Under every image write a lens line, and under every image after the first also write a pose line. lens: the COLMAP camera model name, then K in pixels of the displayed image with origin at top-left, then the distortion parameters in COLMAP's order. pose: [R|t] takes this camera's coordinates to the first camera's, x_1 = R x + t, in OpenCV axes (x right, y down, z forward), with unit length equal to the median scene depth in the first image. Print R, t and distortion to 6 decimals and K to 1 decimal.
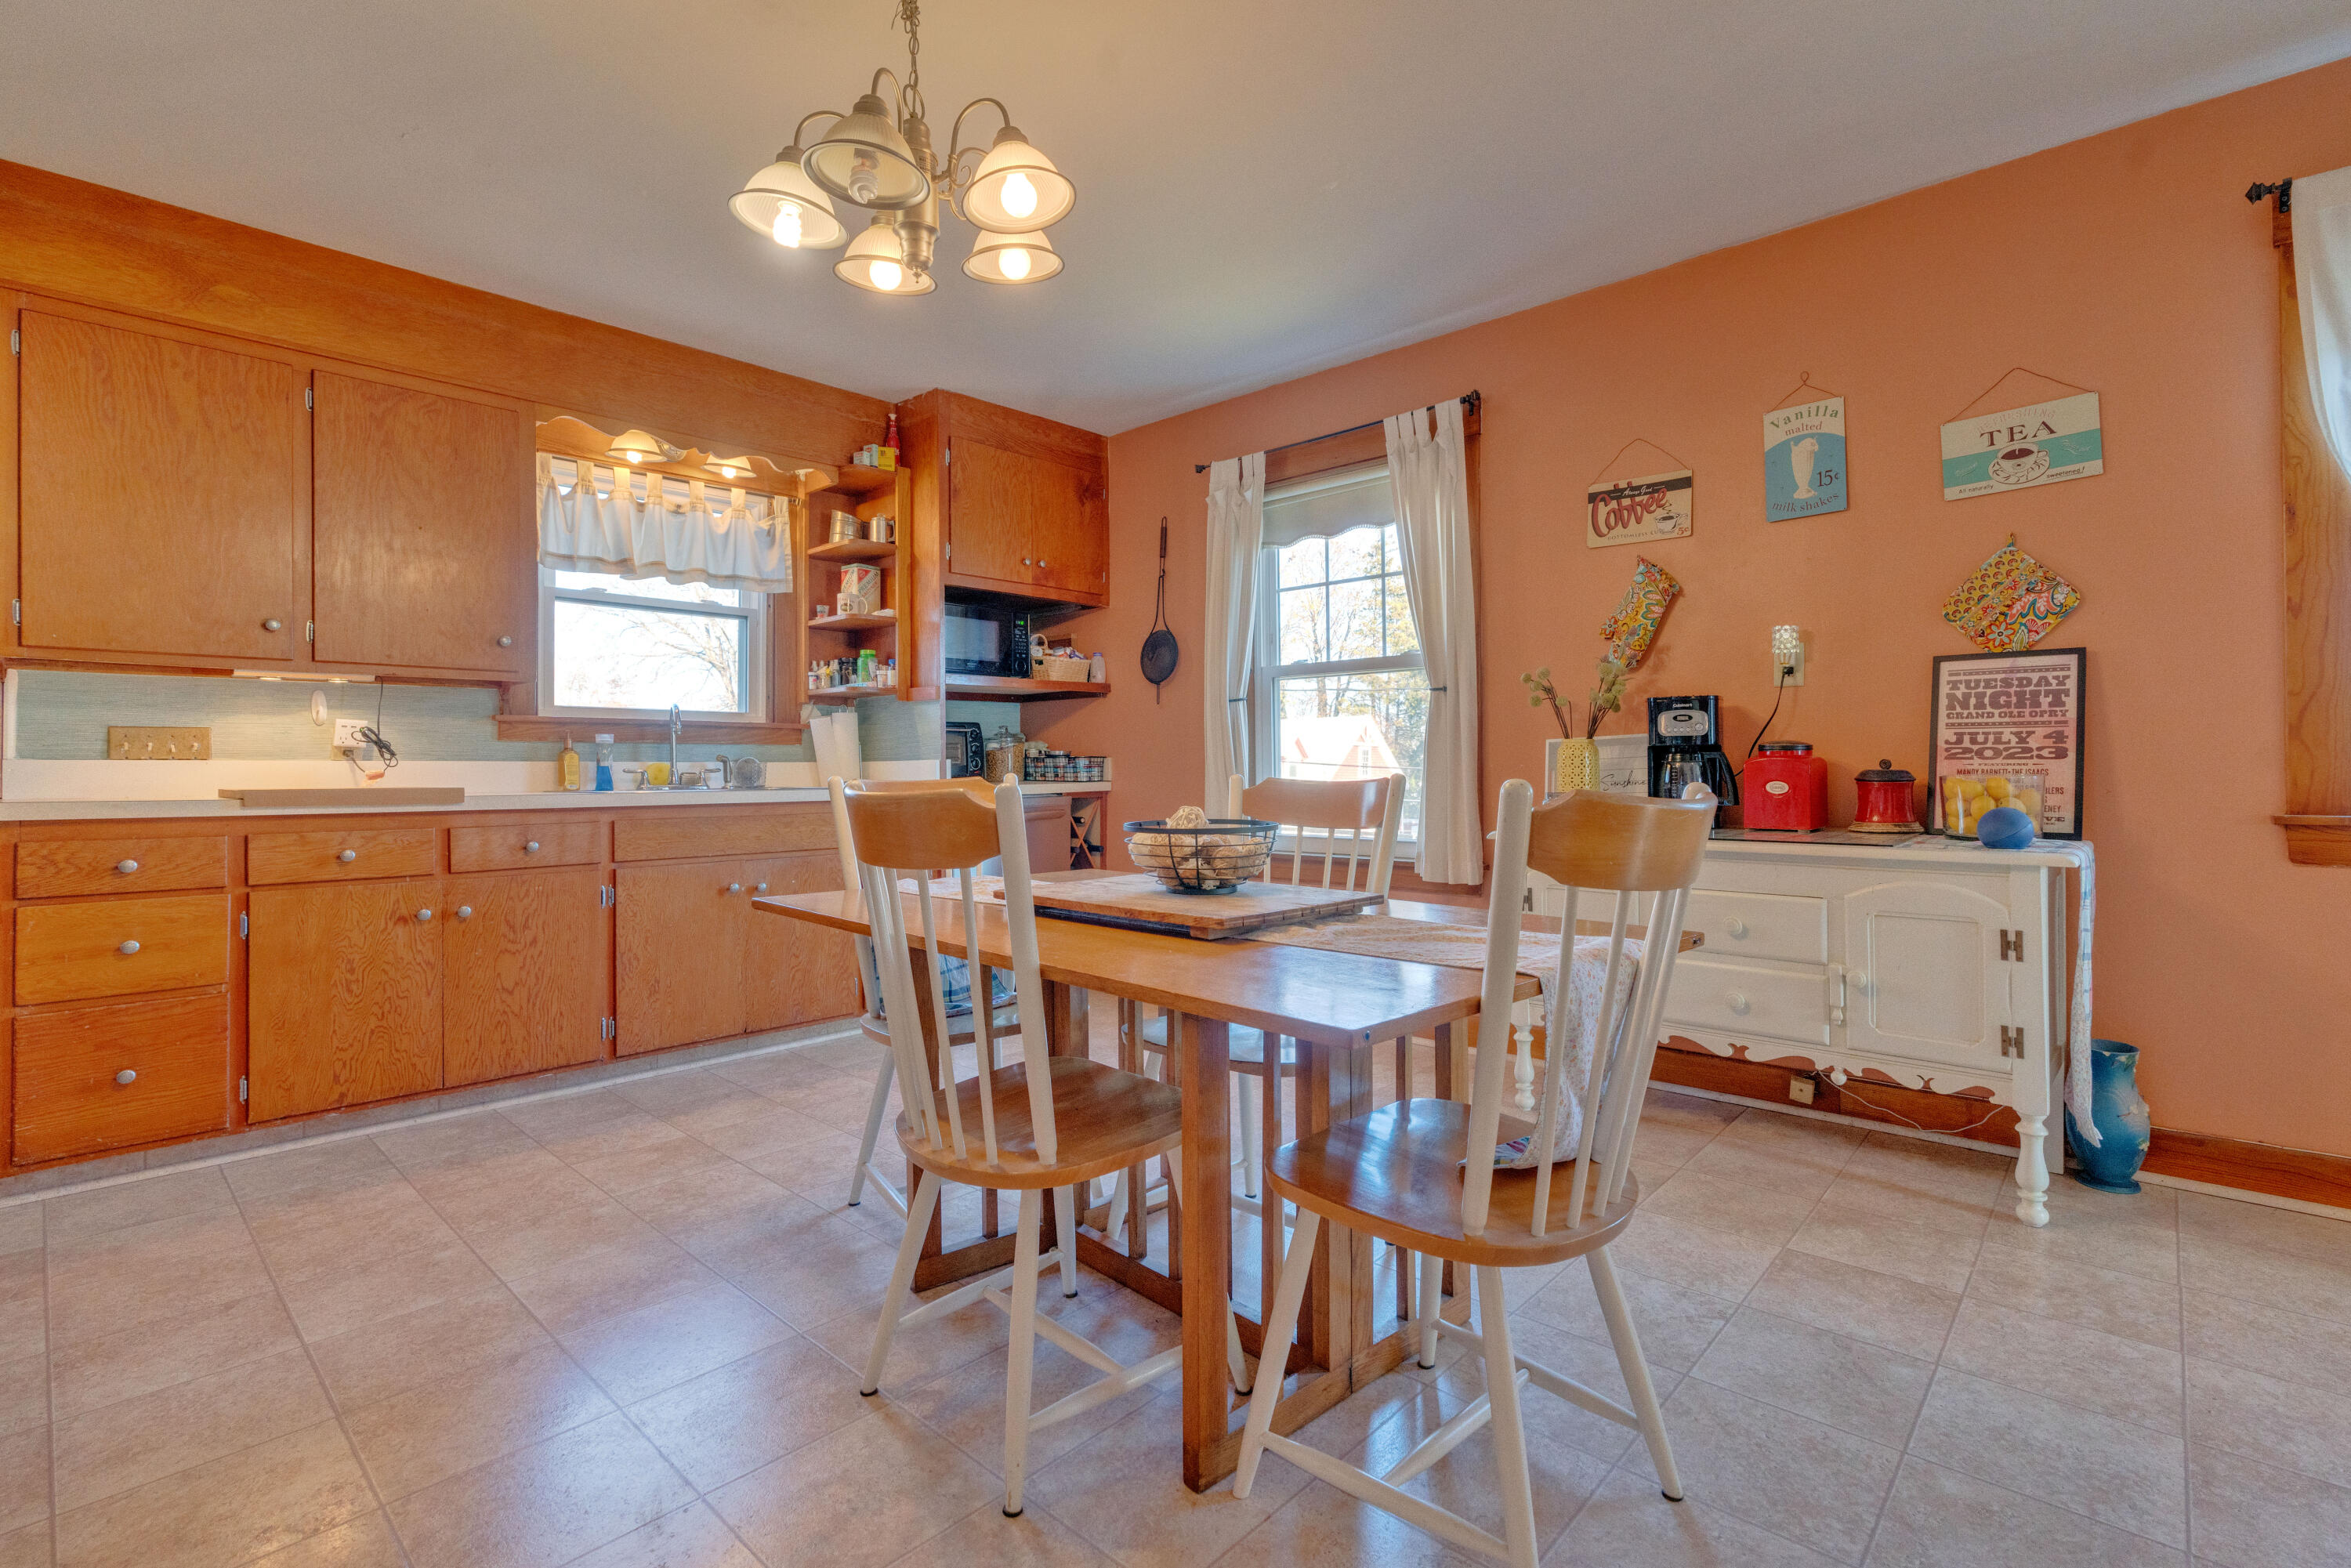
lens RADIAL K [[1057.4, 0, 1186.5], [0, 1057.4, 770.4], [0, 0, 1]] dist [-0.013736, 0.002535]
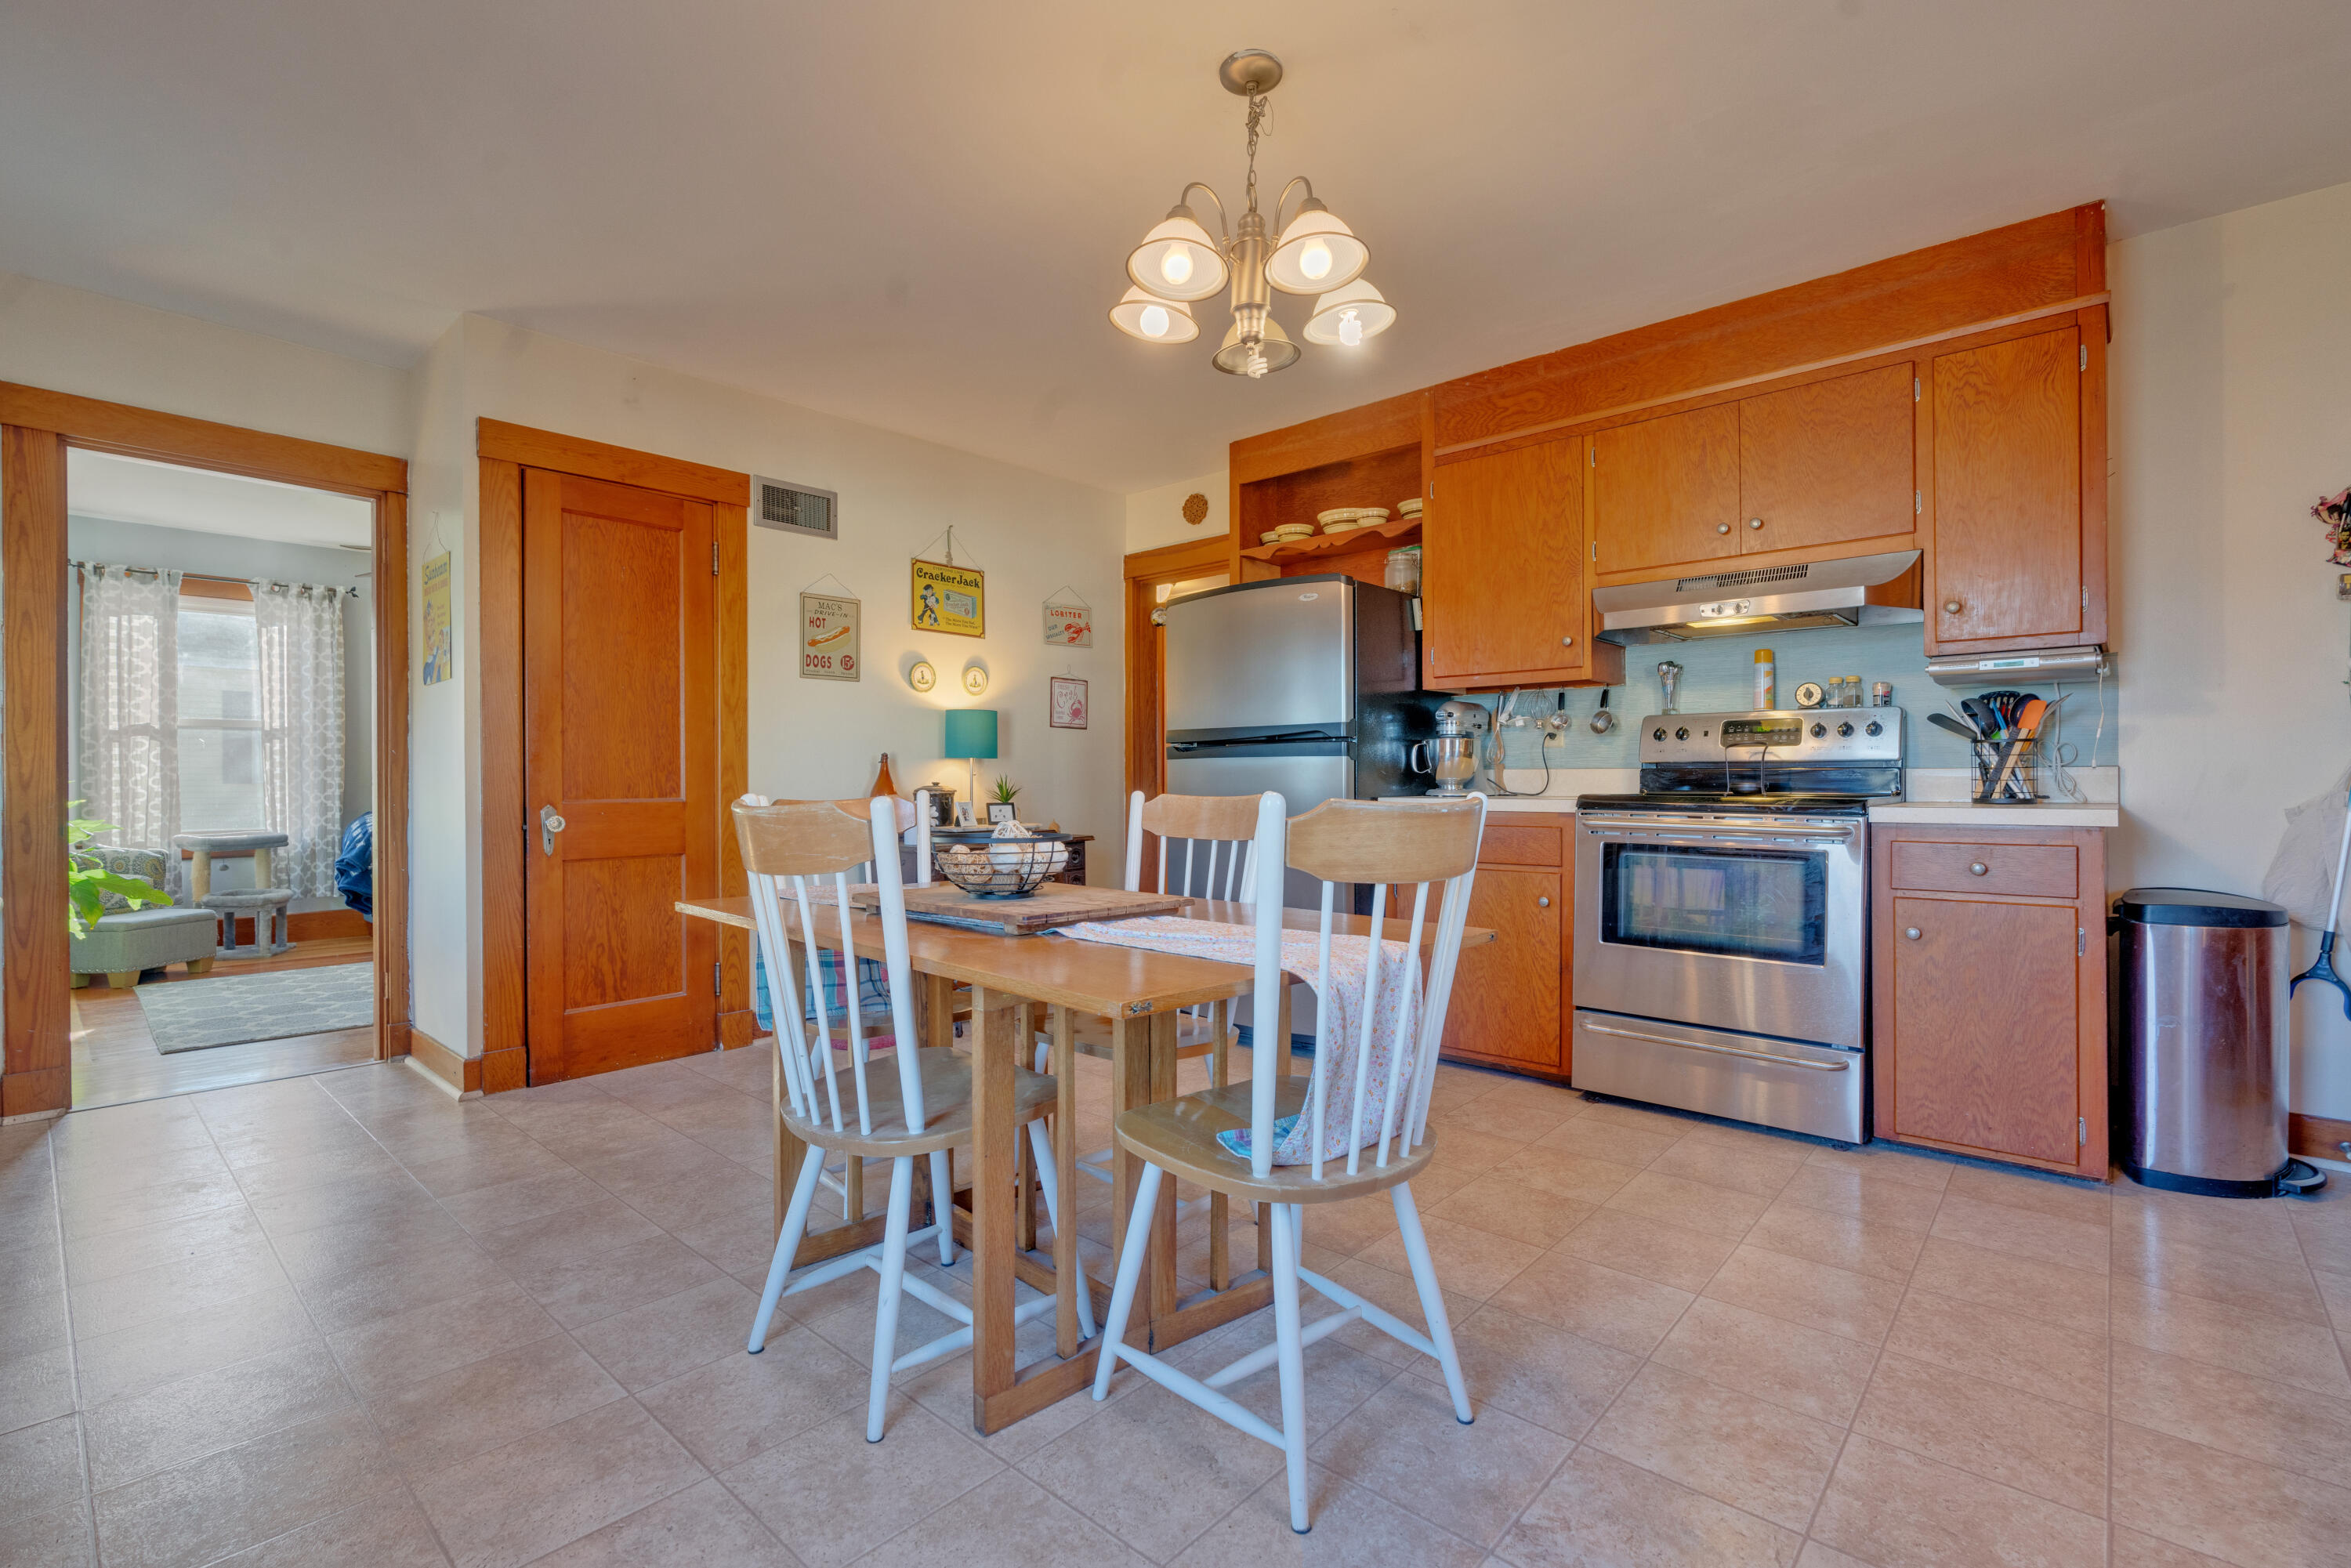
lens RADIAL K [[1057.4, 0, 1189.2], [0, 1057.4, 787.8], [0, 0, 1]] dist [-0.013736, 0.002535]
pose [[-0.999790, 0.009682, -0.018054, -0.082814], [0.009518, 0.999913, 0.009164, -0.003958], [0.018141, 0.008990, -0.999795, 1.090078]]
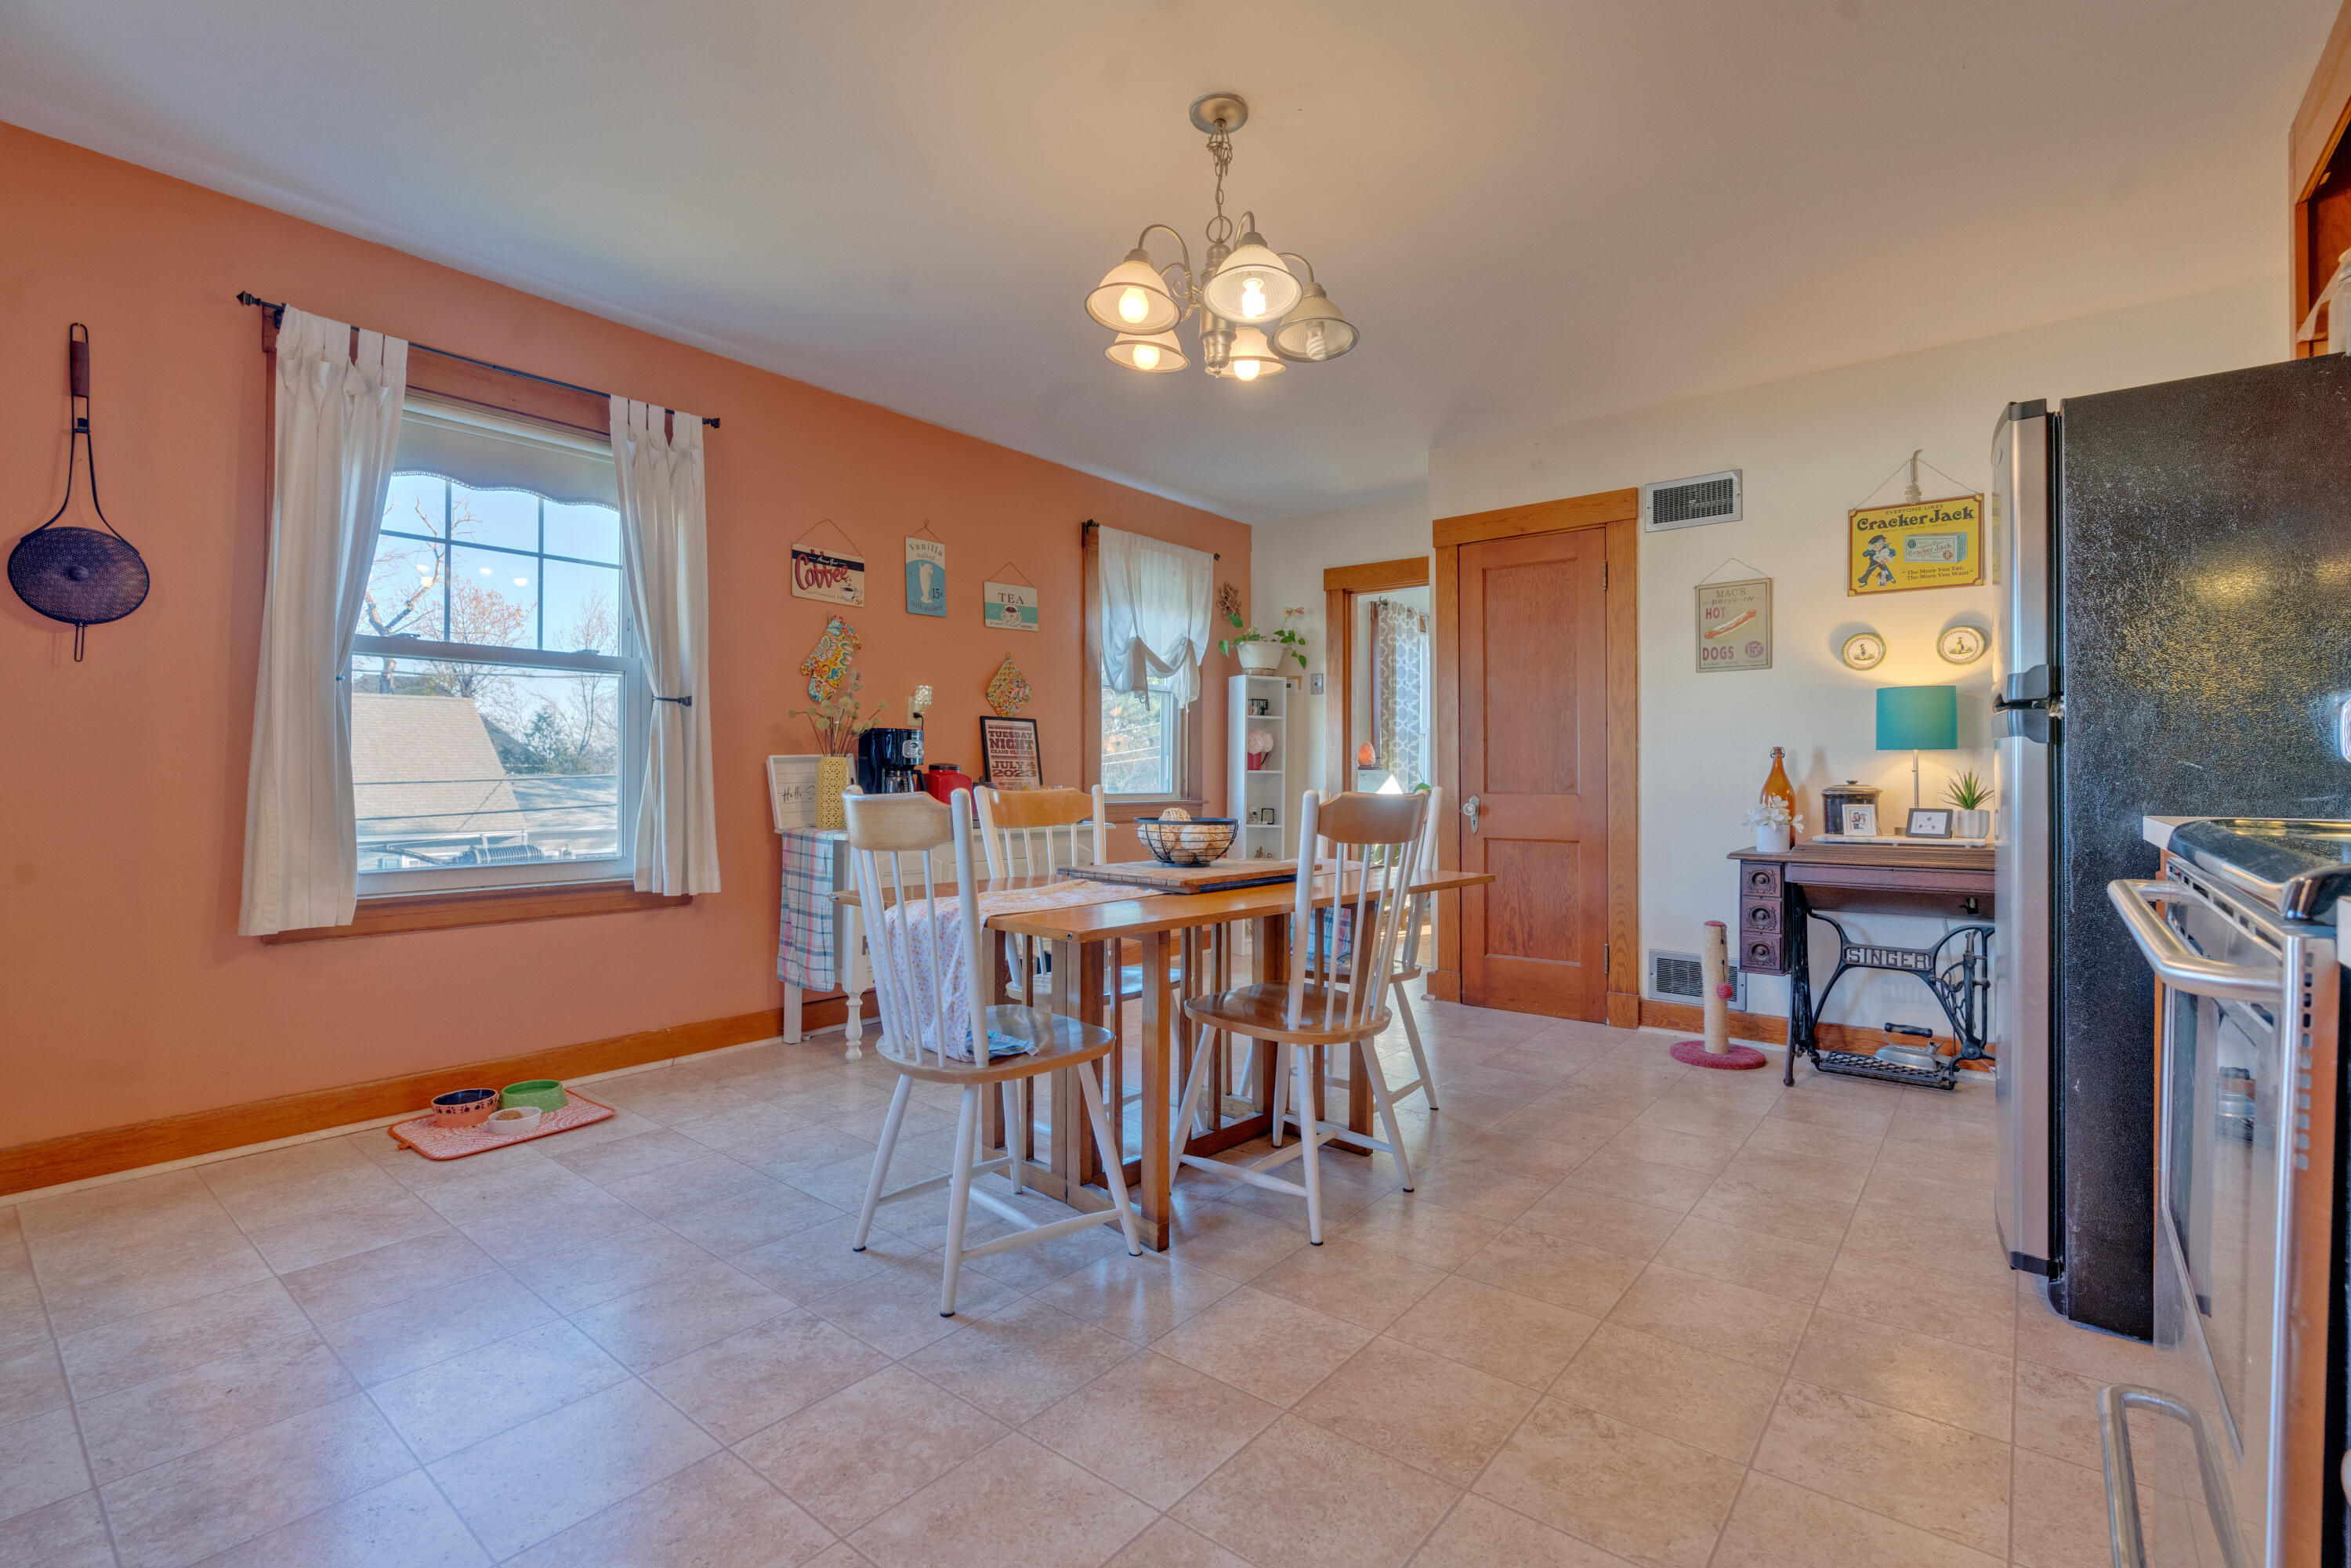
lens RADIAL K [[1057.4, 0, 1189.4], [0, 1057.4, 772.1], [0, 0, 1]] dist [-0.013736, 0.002535]
pose [[-0.063520, 0.011272, 0.997917, -0.744026], [-0.000170, 0.999936, -0.011305, 0.001371], [-0.997981, -0.000887, -0.063514, 0.563524]]
